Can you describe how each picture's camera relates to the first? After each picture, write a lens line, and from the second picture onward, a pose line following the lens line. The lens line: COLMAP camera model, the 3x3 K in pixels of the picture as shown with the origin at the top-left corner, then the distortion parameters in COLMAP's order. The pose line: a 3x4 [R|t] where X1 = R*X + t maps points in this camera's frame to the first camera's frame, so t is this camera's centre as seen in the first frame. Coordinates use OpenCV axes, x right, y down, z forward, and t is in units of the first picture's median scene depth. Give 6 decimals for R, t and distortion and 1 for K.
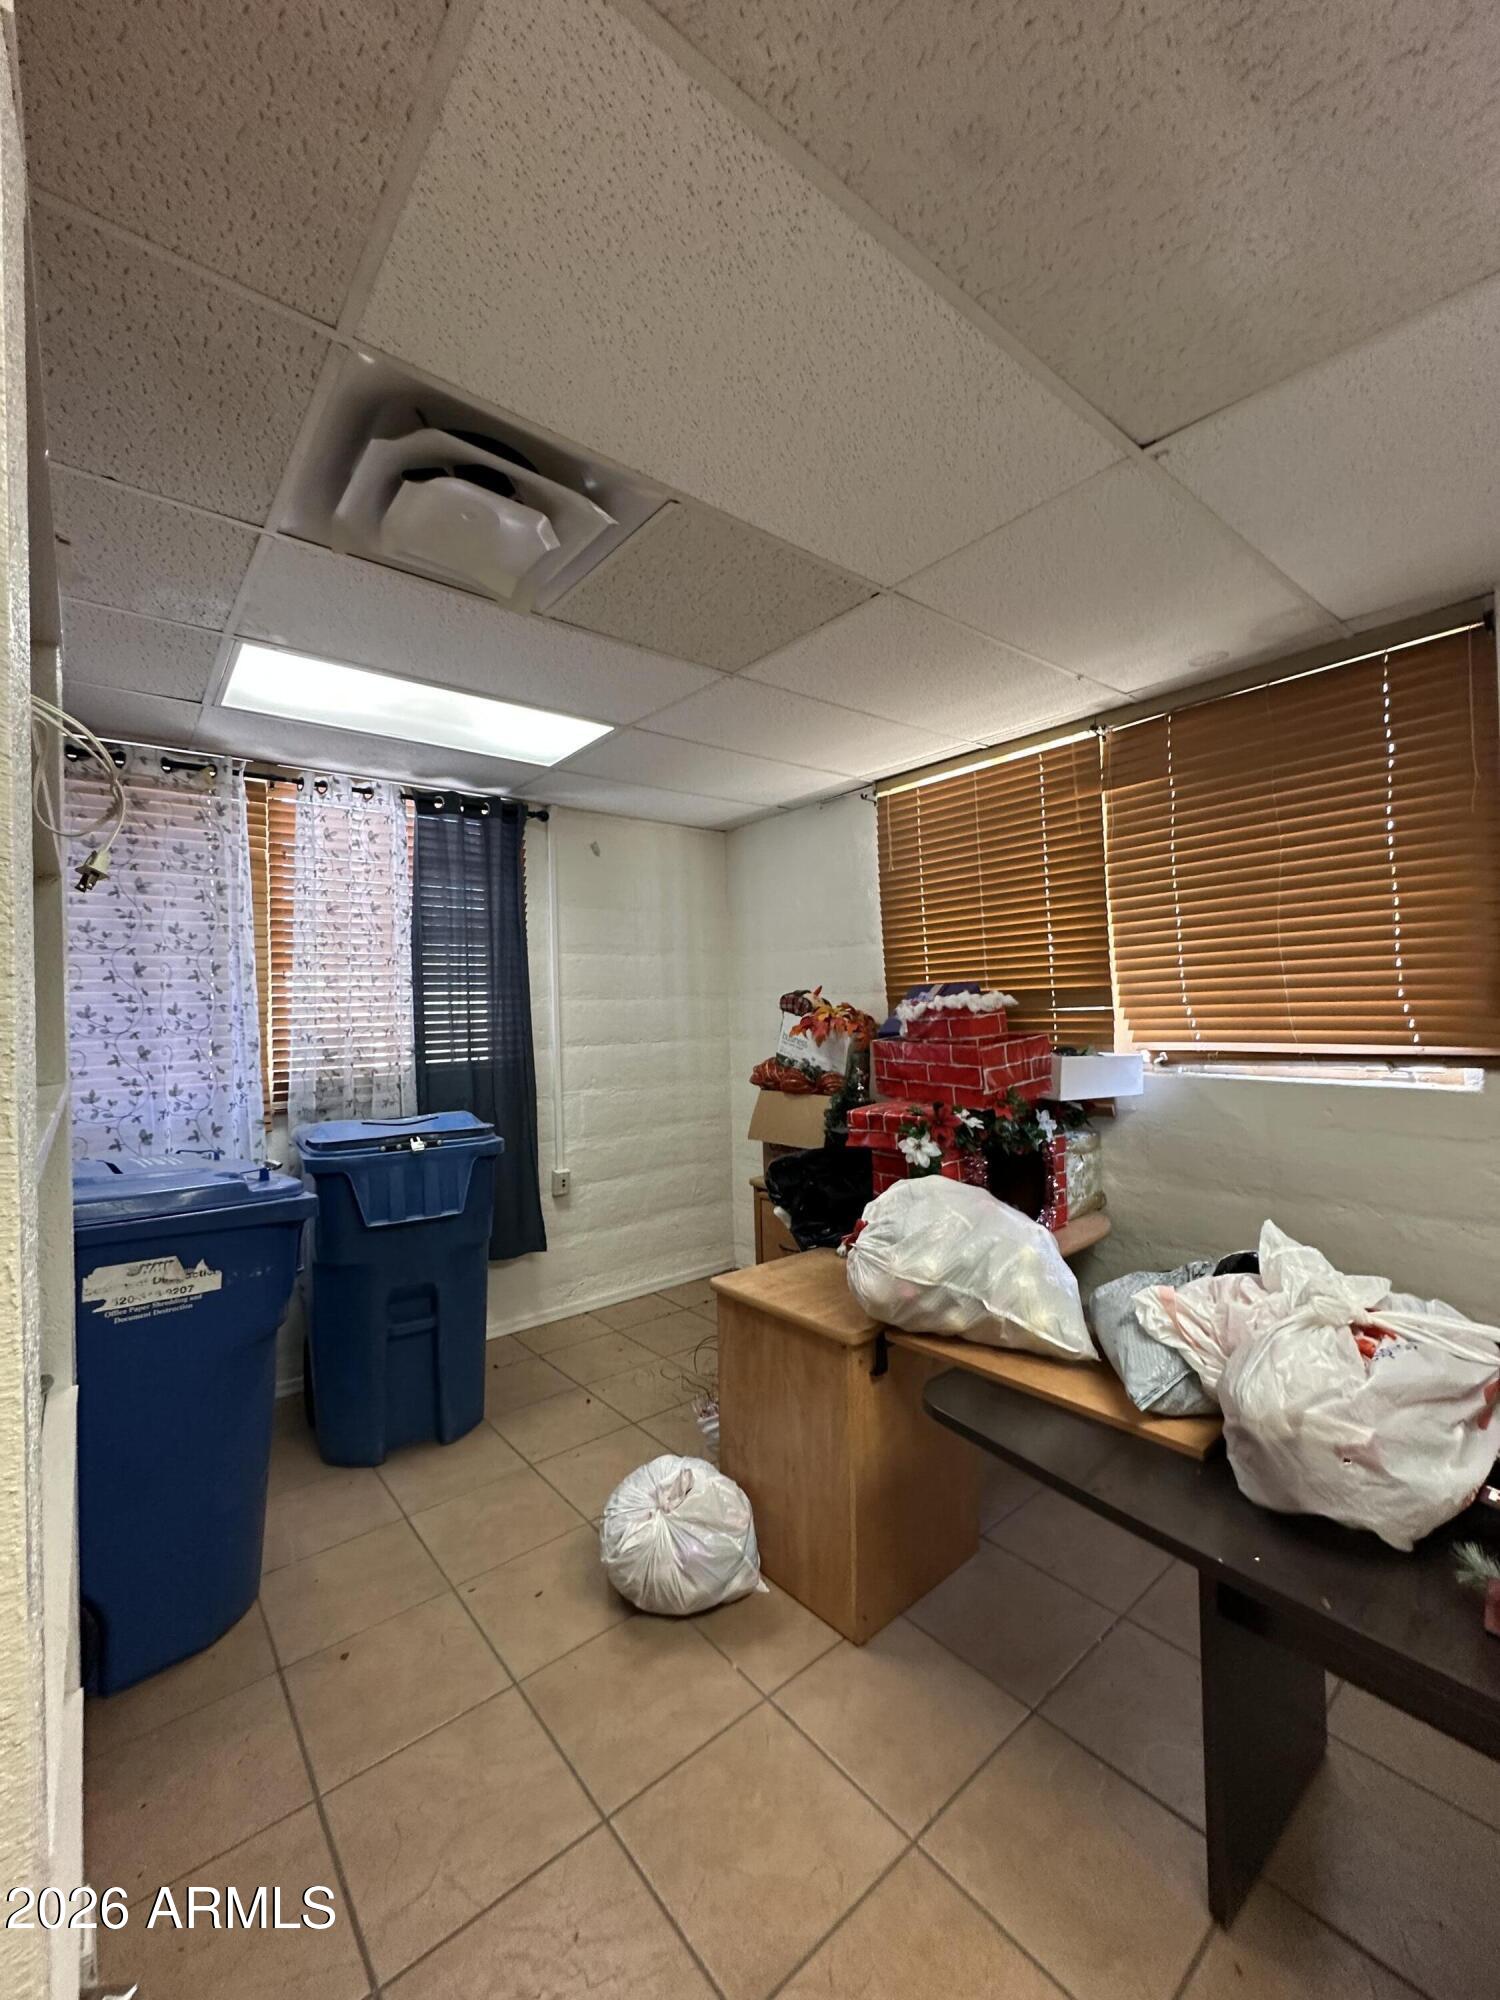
lens RADIAL K [[798.3, 0, 747.4], [0, 798.3, 997.8], [0, 0, 1]] dist [-0.003488, 0.001100]
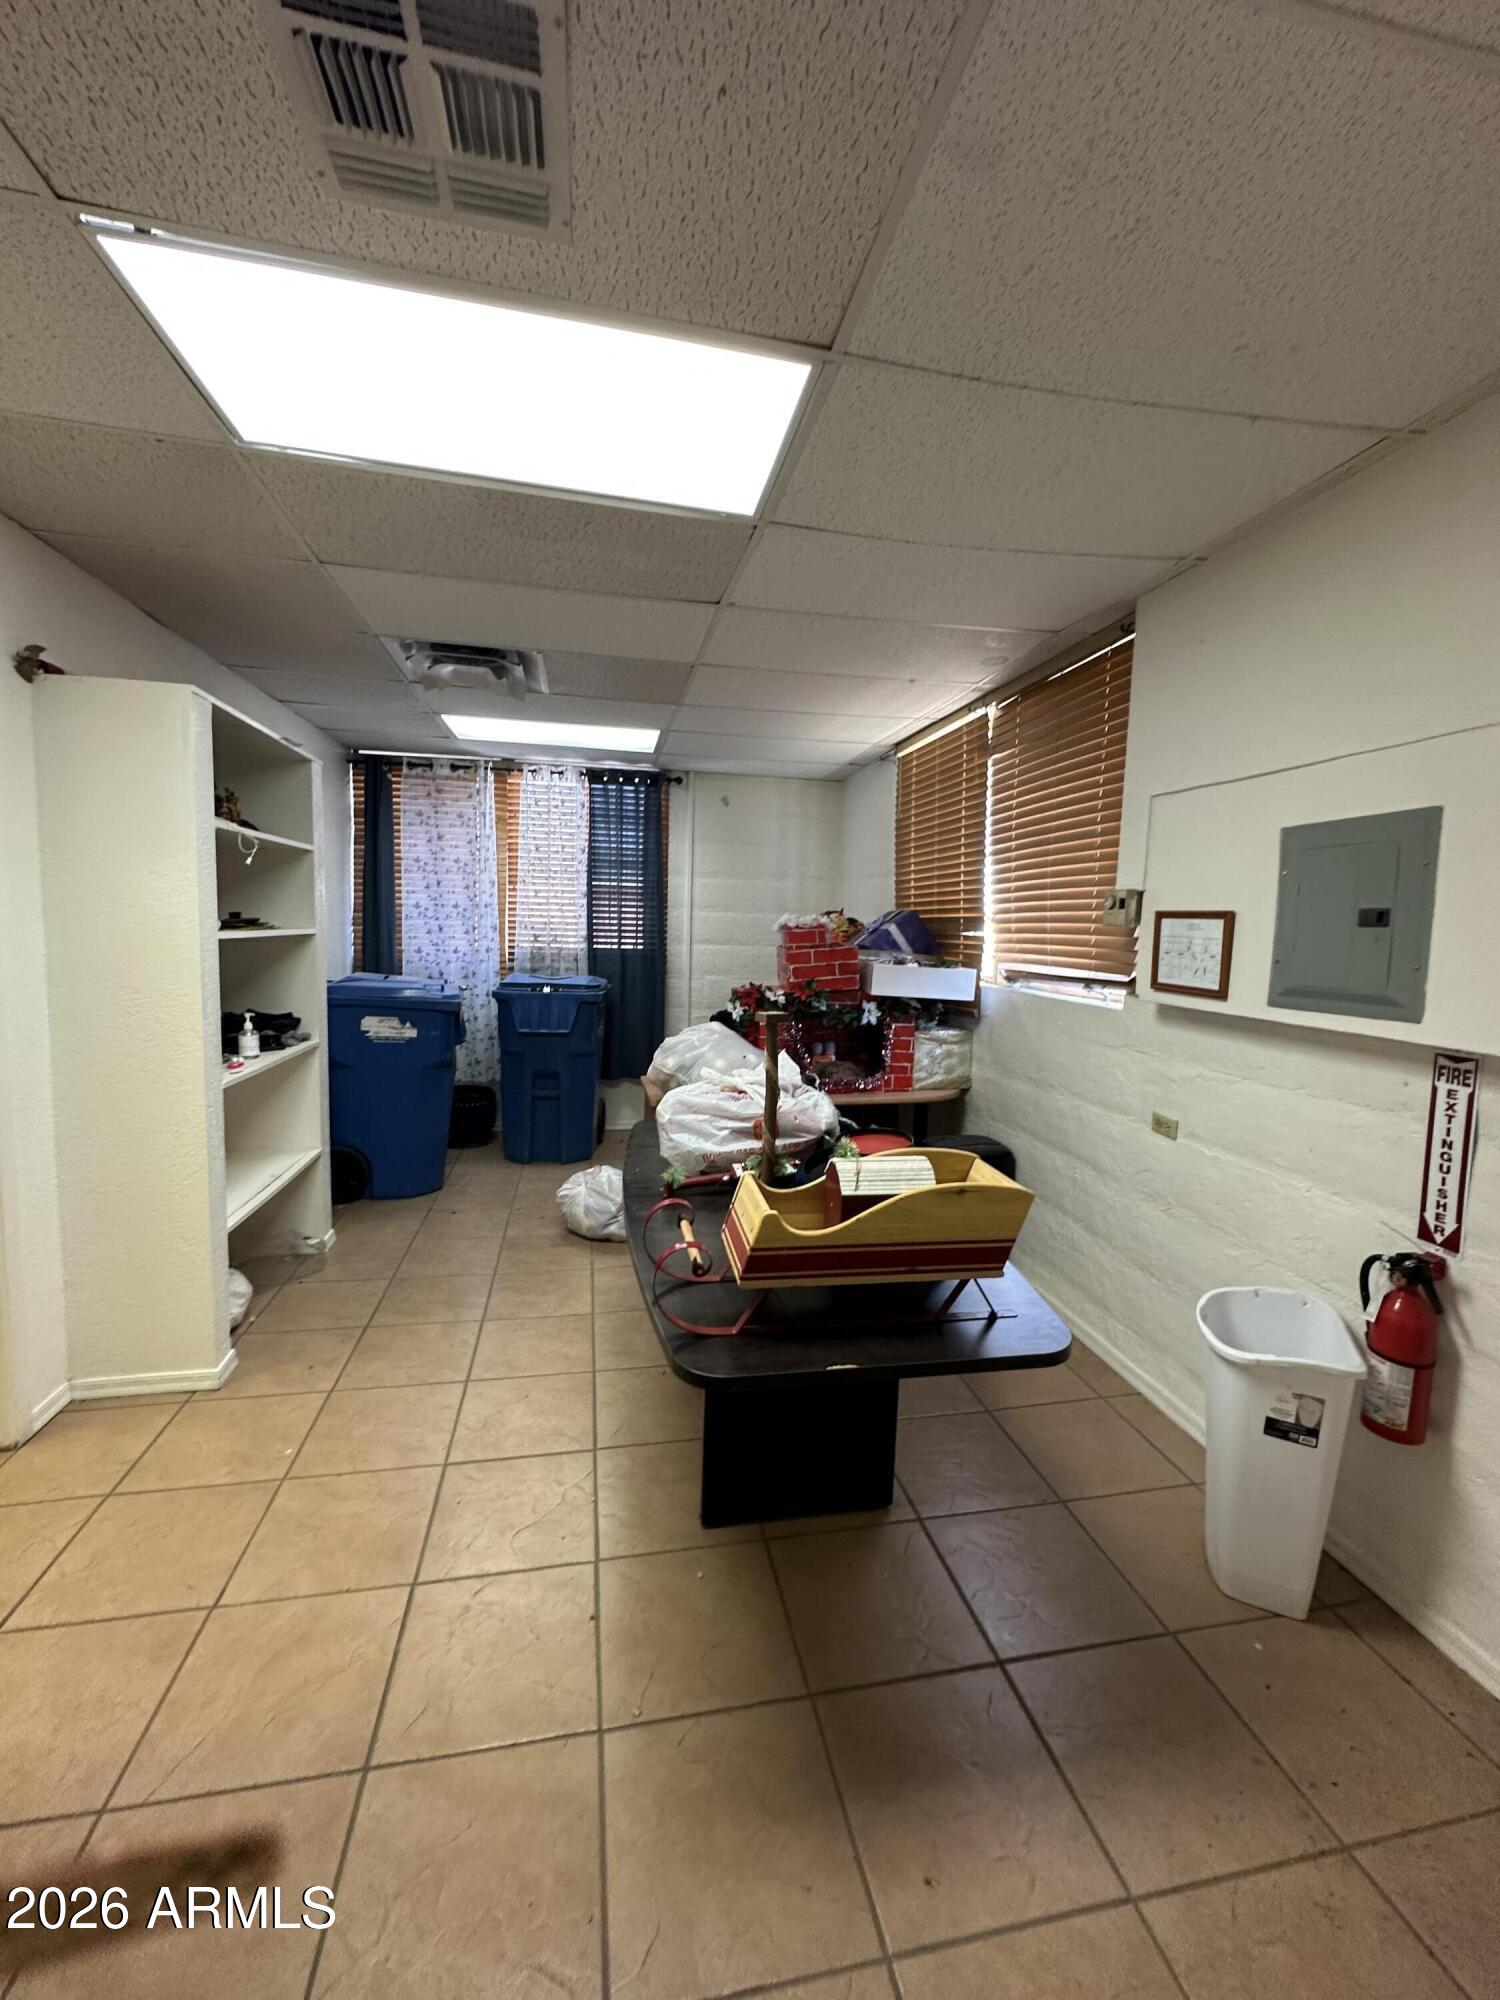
lens RADIAL K [[798.3, 0, 746.9], [0, 798.3, 996.1], [0, 0, 1]] dist [-0.003488, 0.001100]
pose [[0.880508, 0.092675, -0.464884, 1.076950], [-0.045468, 0.992693, 0.111776, -0.020147], [0.471846, -0.077283, 0.878287, -0.438196]]
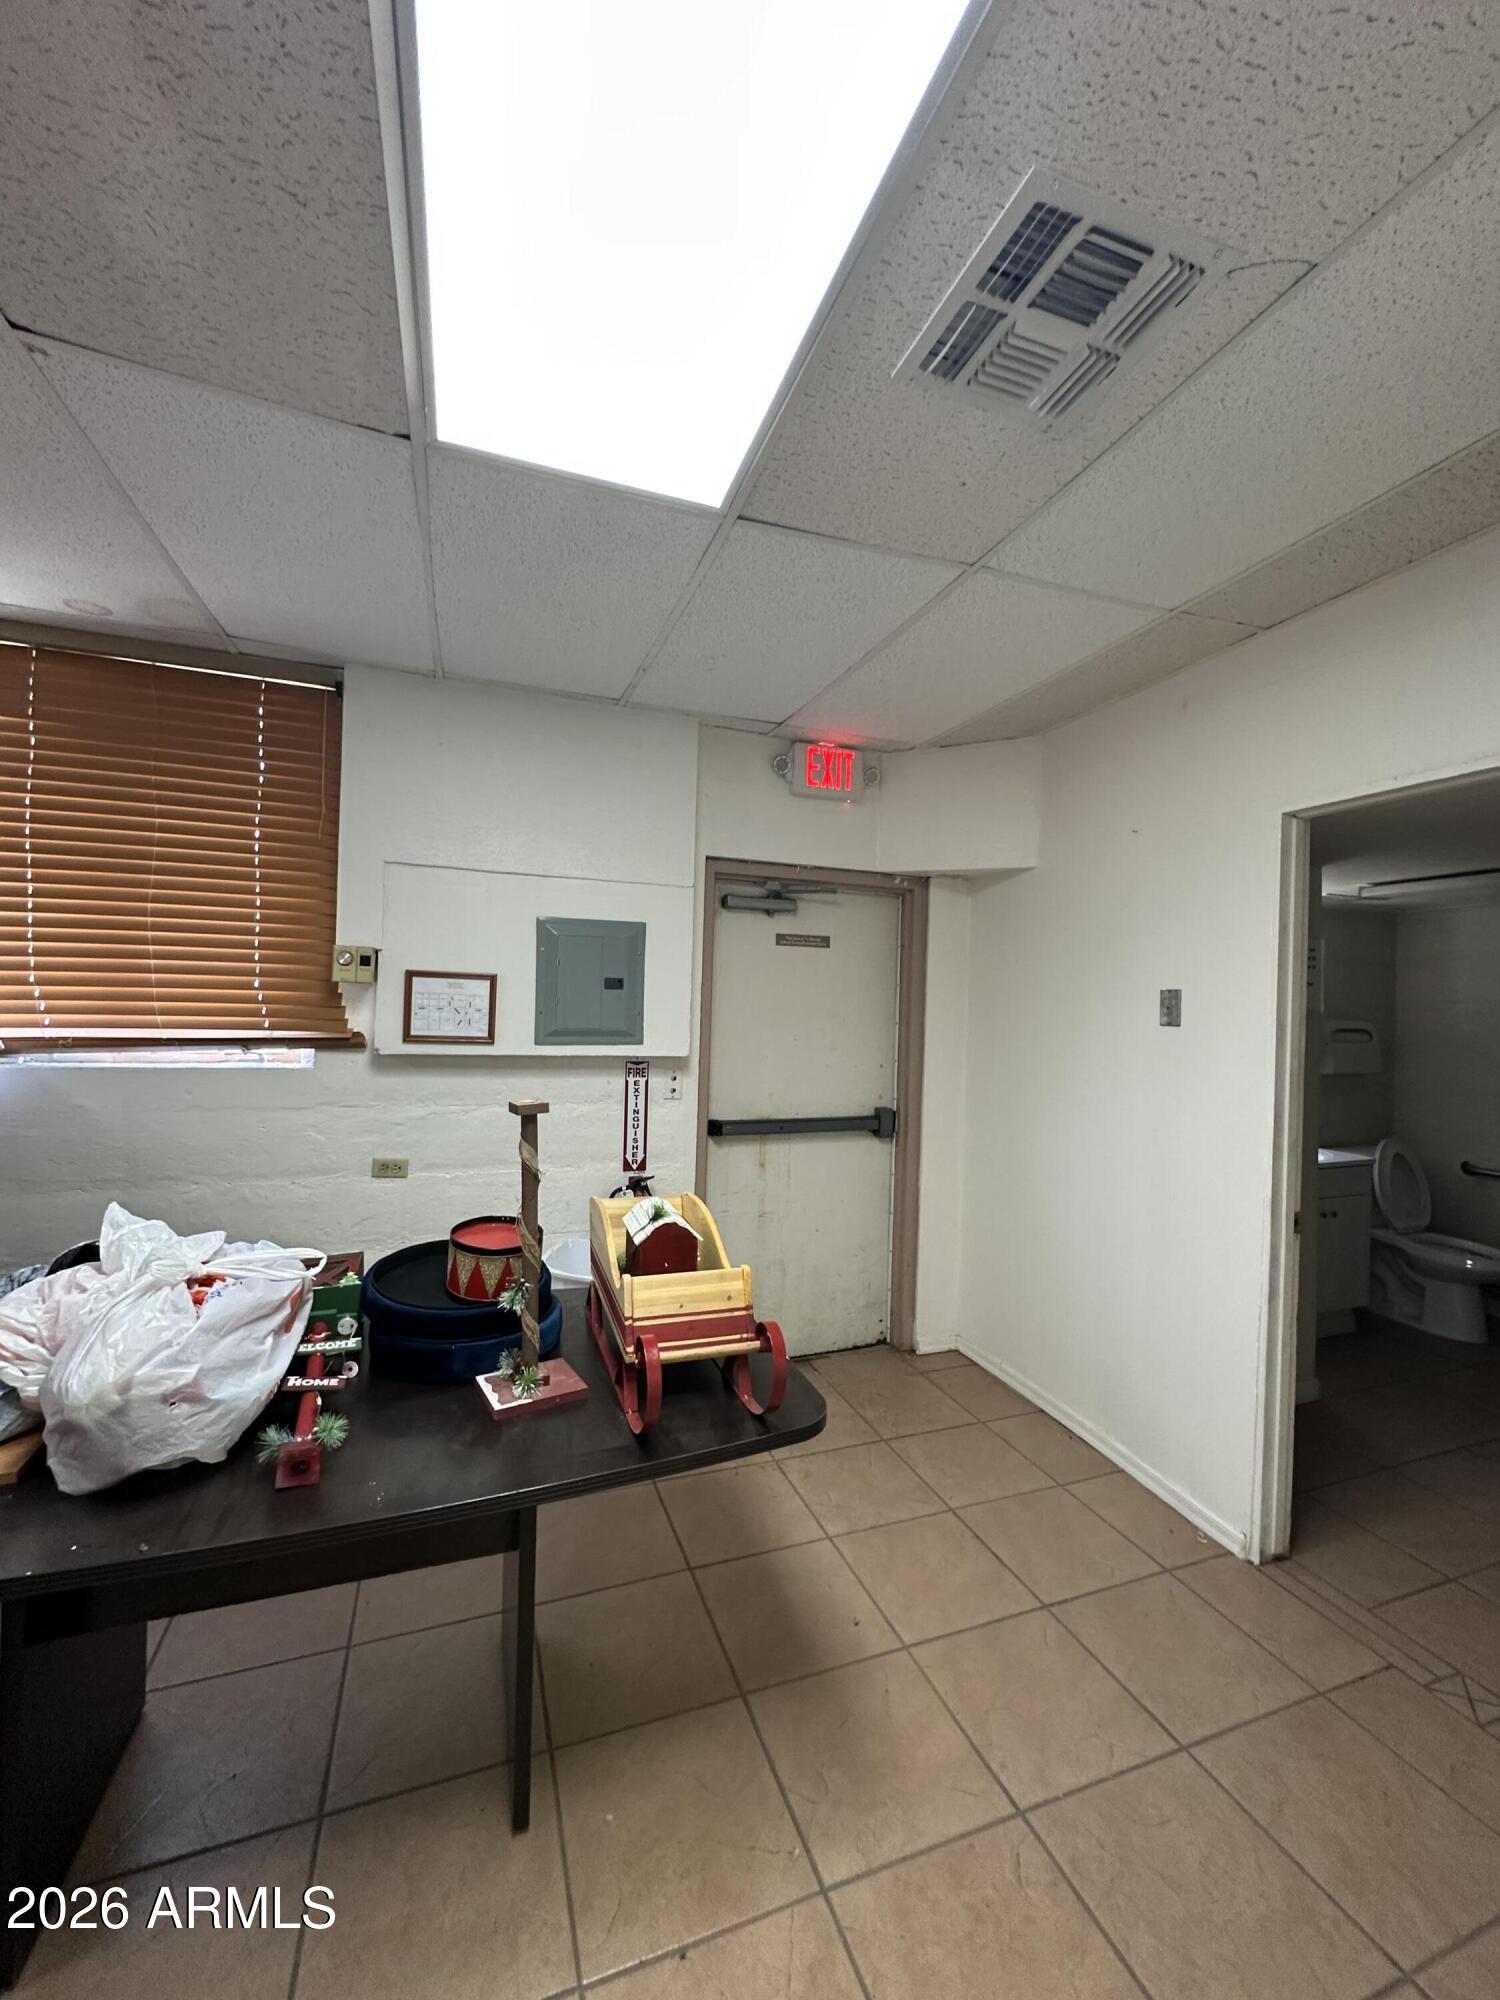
lens RADIAL K [[798.3, 0, 748.4], [0, 798.3, 999.4], [0, 0, 1]] dist [-0.003488, 0.001100]
pose [[0.334598, 0.037299, 0.941623, -0.013270], [-0.045503, 0.998690, -0.023391, 0.012651], [-0.941262, -0.035020, 0.335857, -0.043171]]
